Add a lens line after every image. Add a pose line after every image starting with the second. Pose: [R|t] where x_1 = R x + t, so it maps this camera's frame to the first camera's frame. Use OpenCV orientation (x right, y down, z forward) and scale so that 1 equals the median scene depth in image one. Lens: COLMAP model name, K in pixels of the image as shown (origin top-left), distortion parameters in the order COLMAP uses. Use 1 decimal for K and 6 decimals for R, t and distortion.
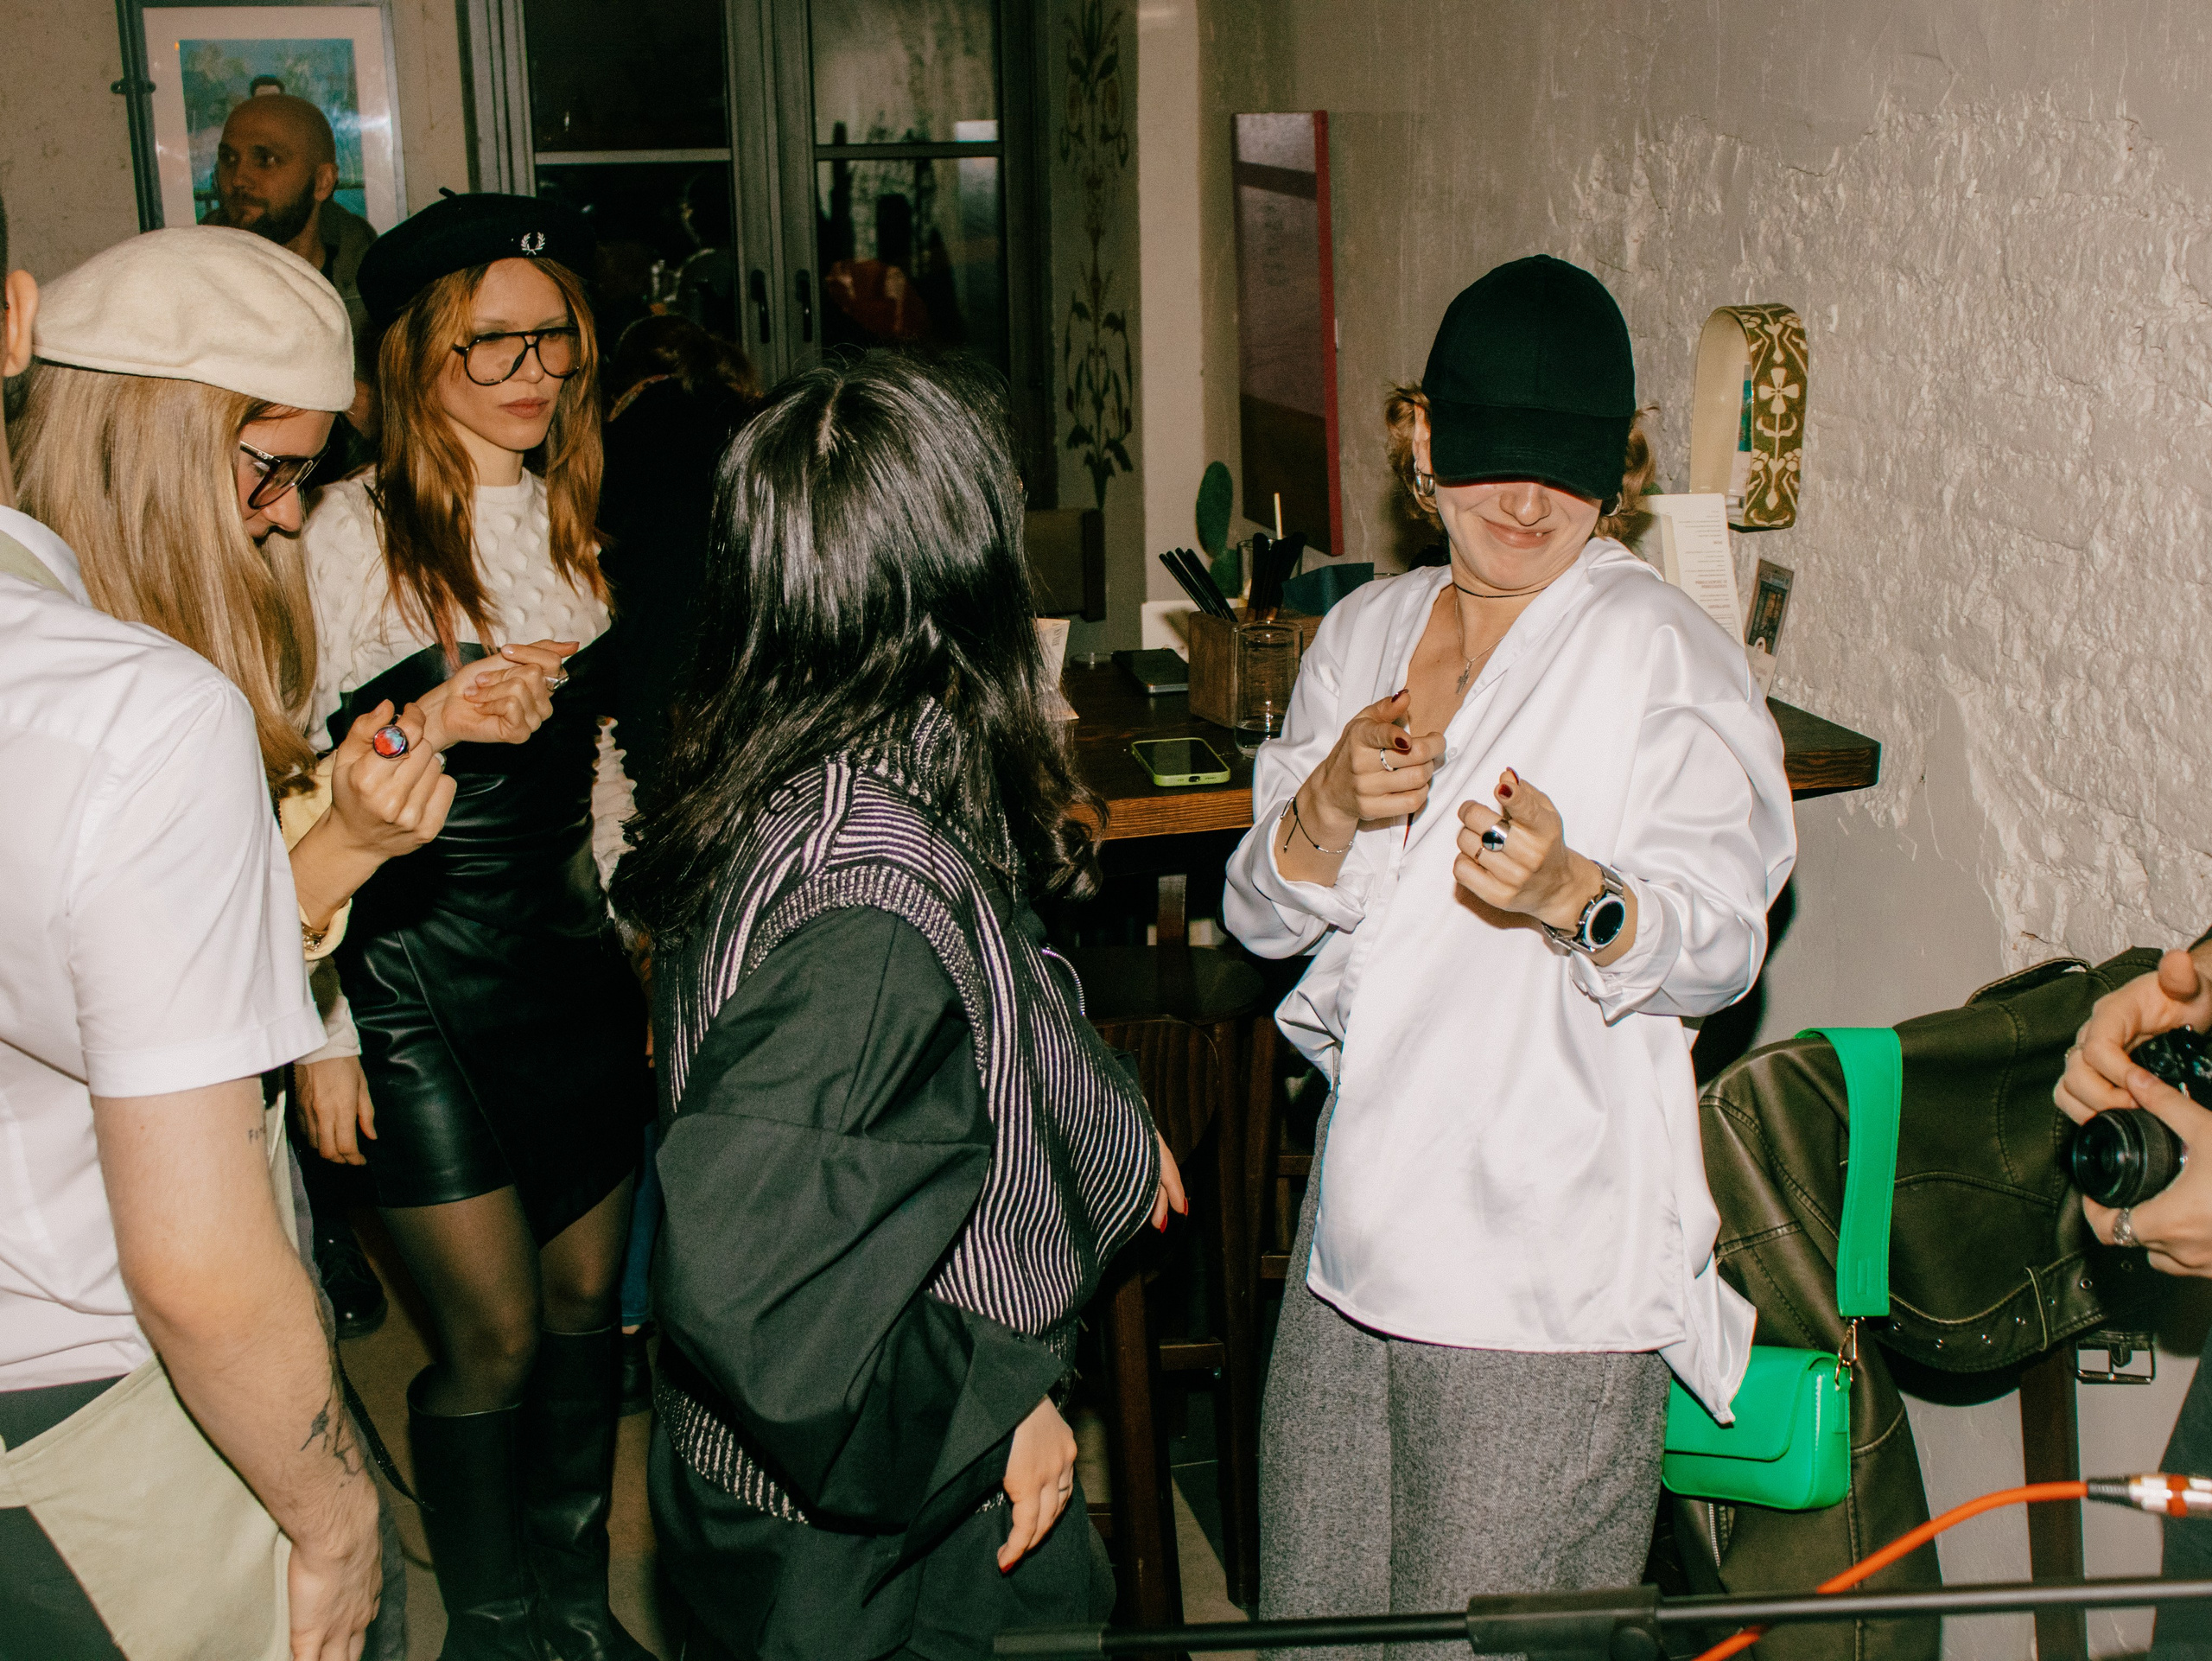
lens RADIAL K [[2645.1, 0, 1101.0], [0, 2645.1, 845.5], [0, 0, 1]] dist [-0.106469, 0.238694]
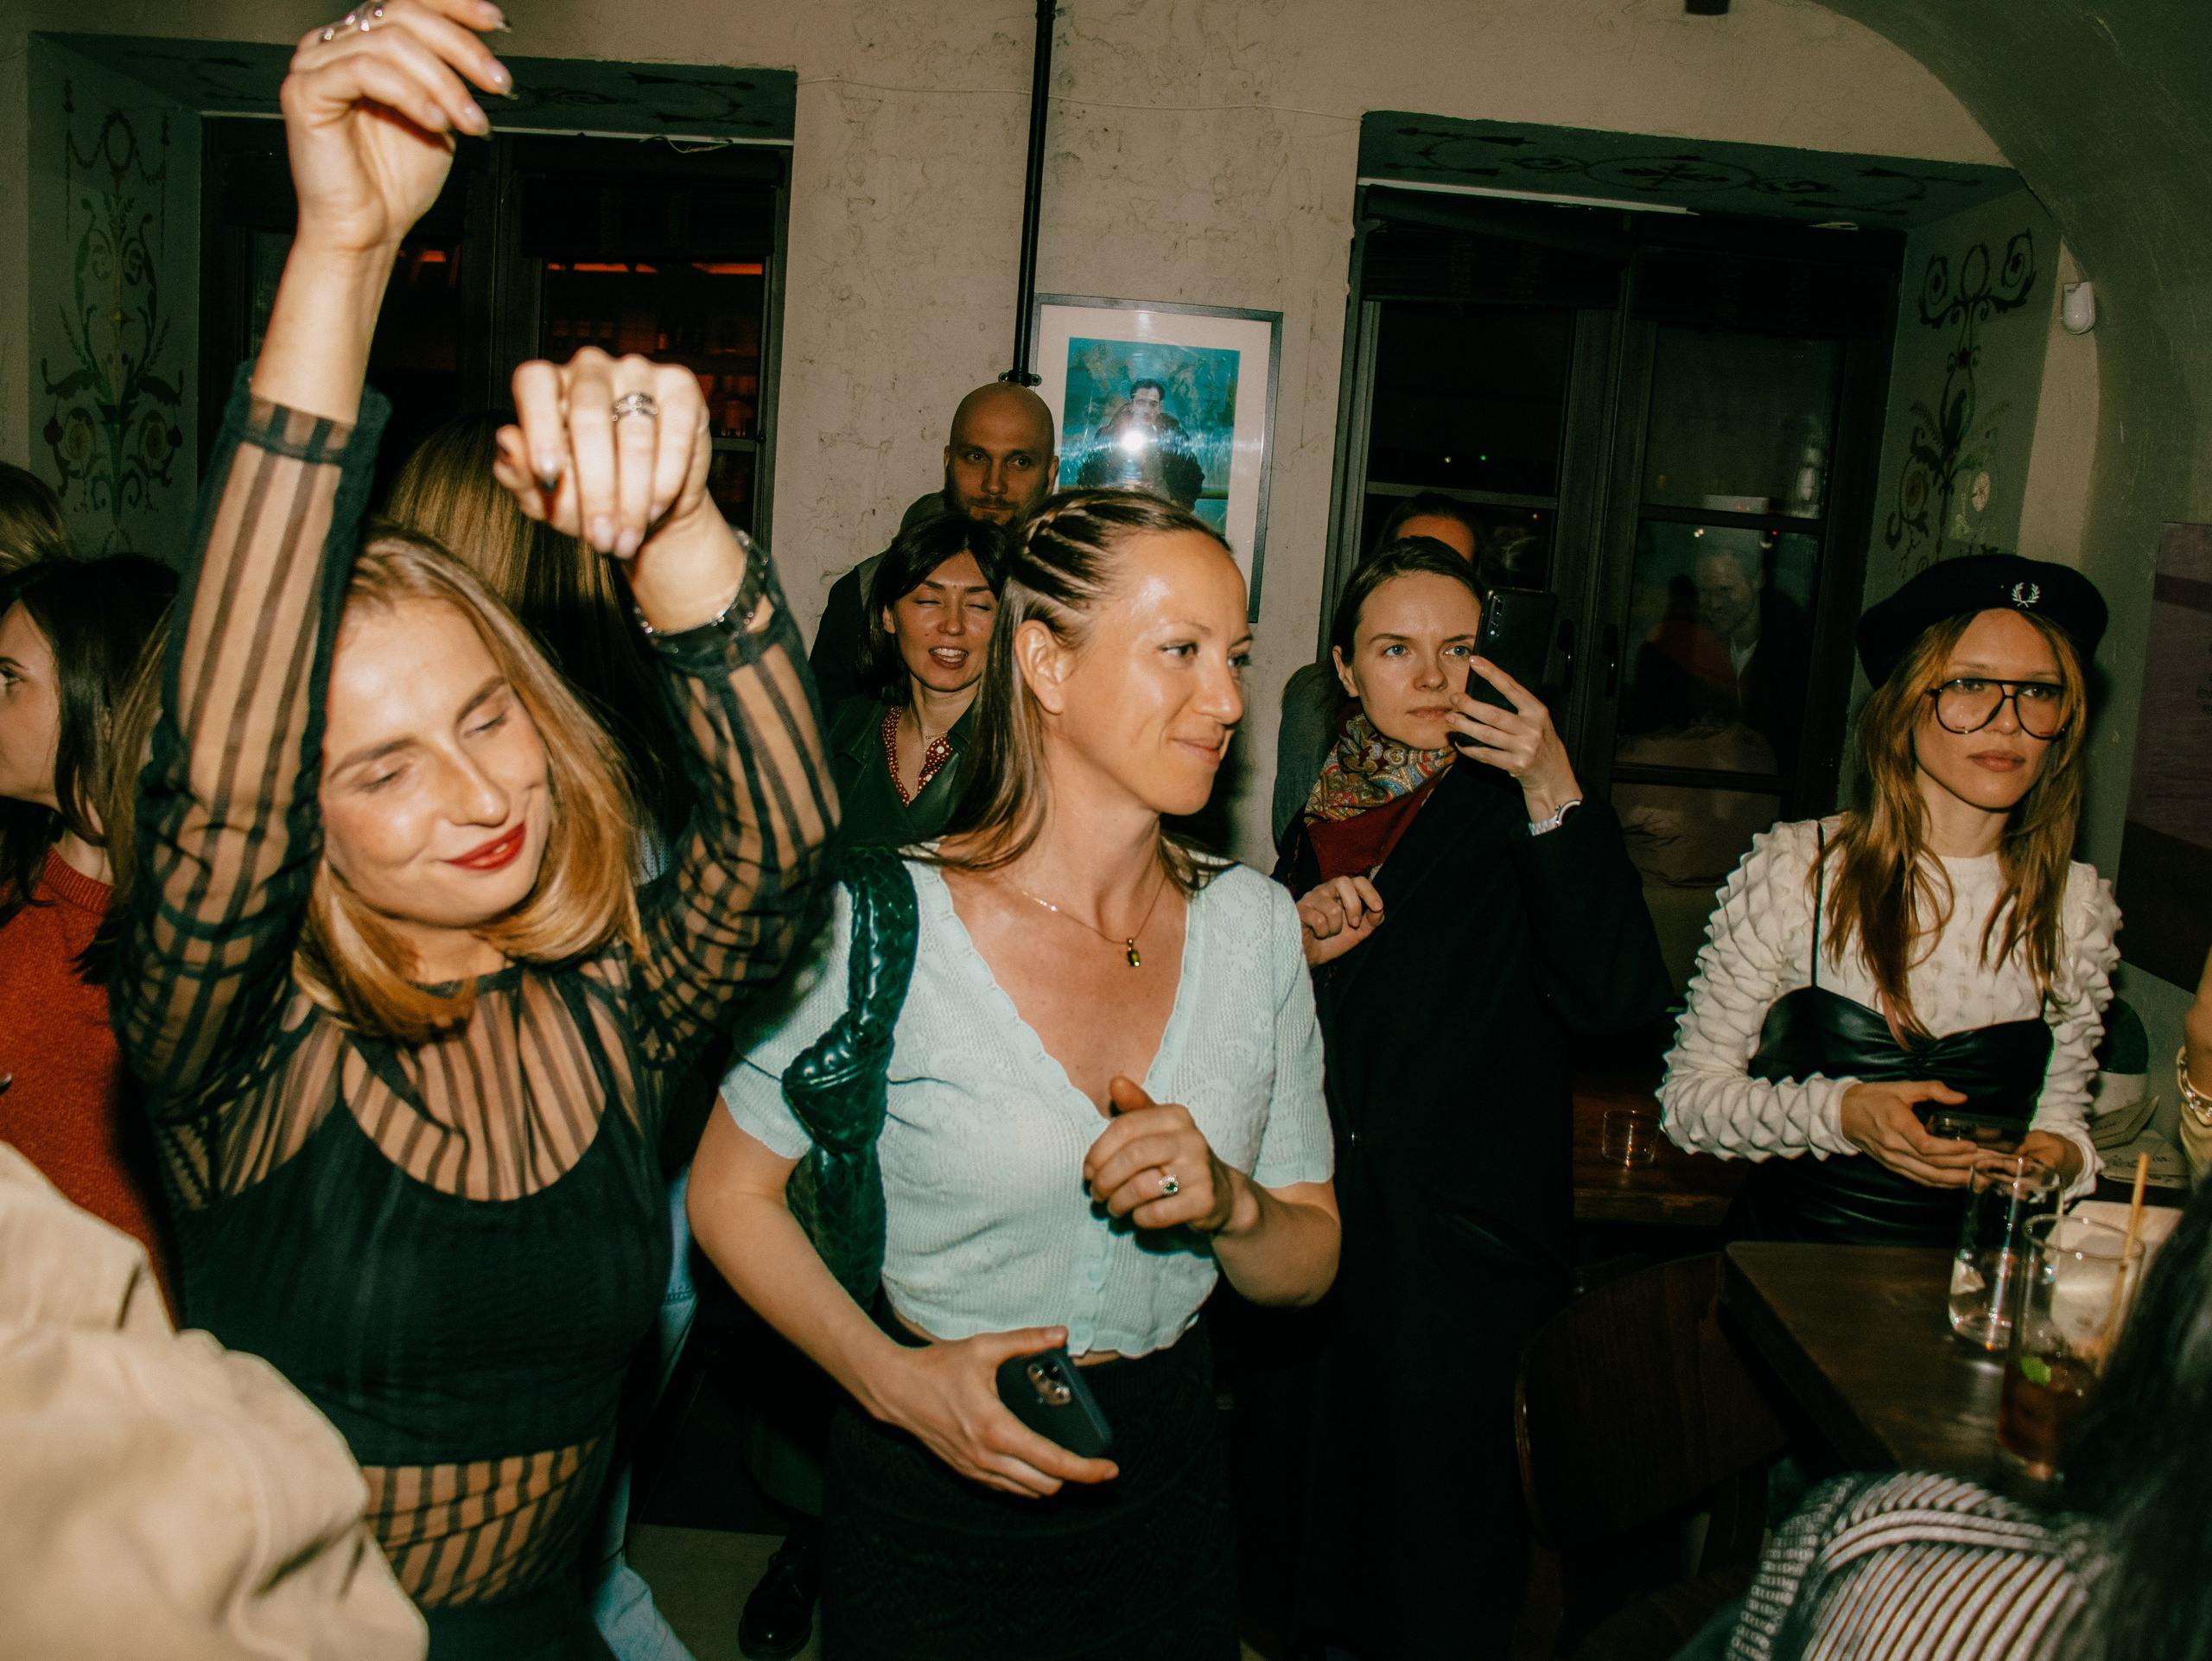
lens RADIAL K [[2060.6, 0, 1102.8], [0, 2060.6, 823.8], [0, 0, 1]] dist [-0.170018, 0.161239]
pose [[0.968159, 0.126542, -0.215998, -0.240230], [-0.147534, 0.985489, -0.083936, -0.100624], [0.202243, 0.113130, 0.972779, 0.429863]]
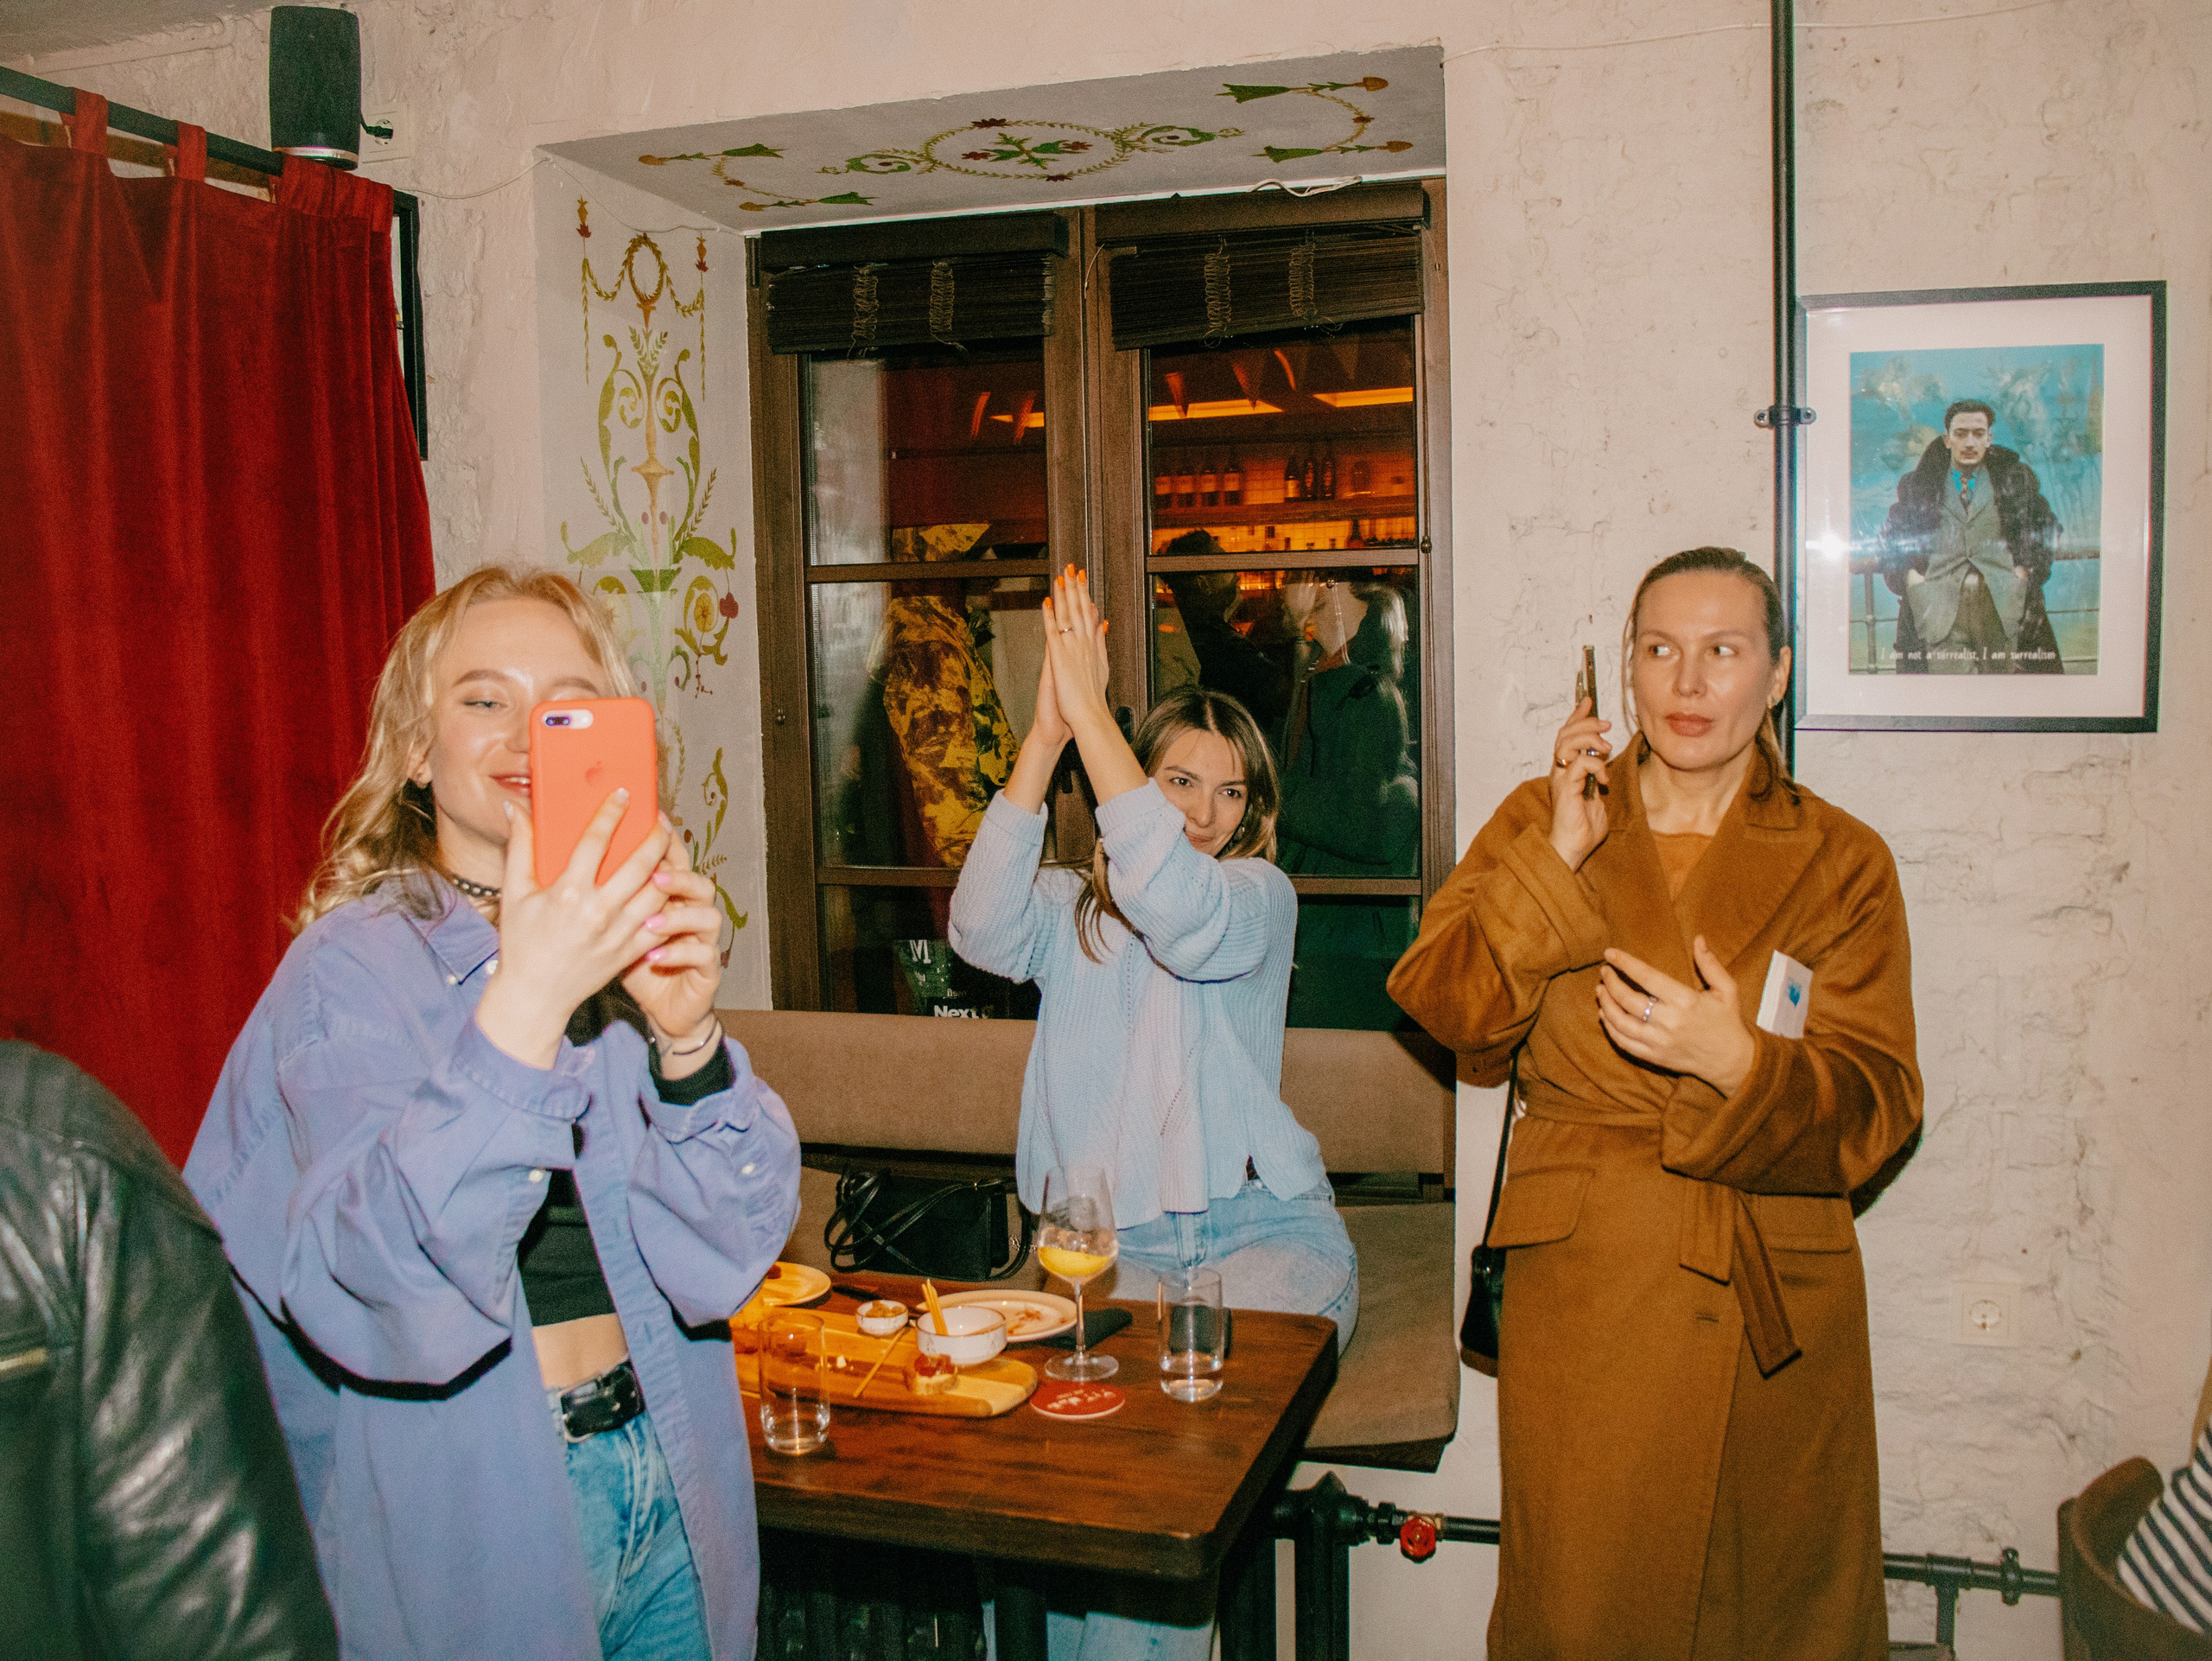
lens RADIAL K [[2078.2, 0, 1093.0], [0, 2078.2, 845.5], [0, 0, 1]] dist [-0.176167, 0.170046]
pose [[0.854733, 0.055217, -0.516123, -0.382626], [-0.127898, 0.986073, -0.106314, -0.147024], [0.503064, 0.156881, 0.849891, 0.724079]]
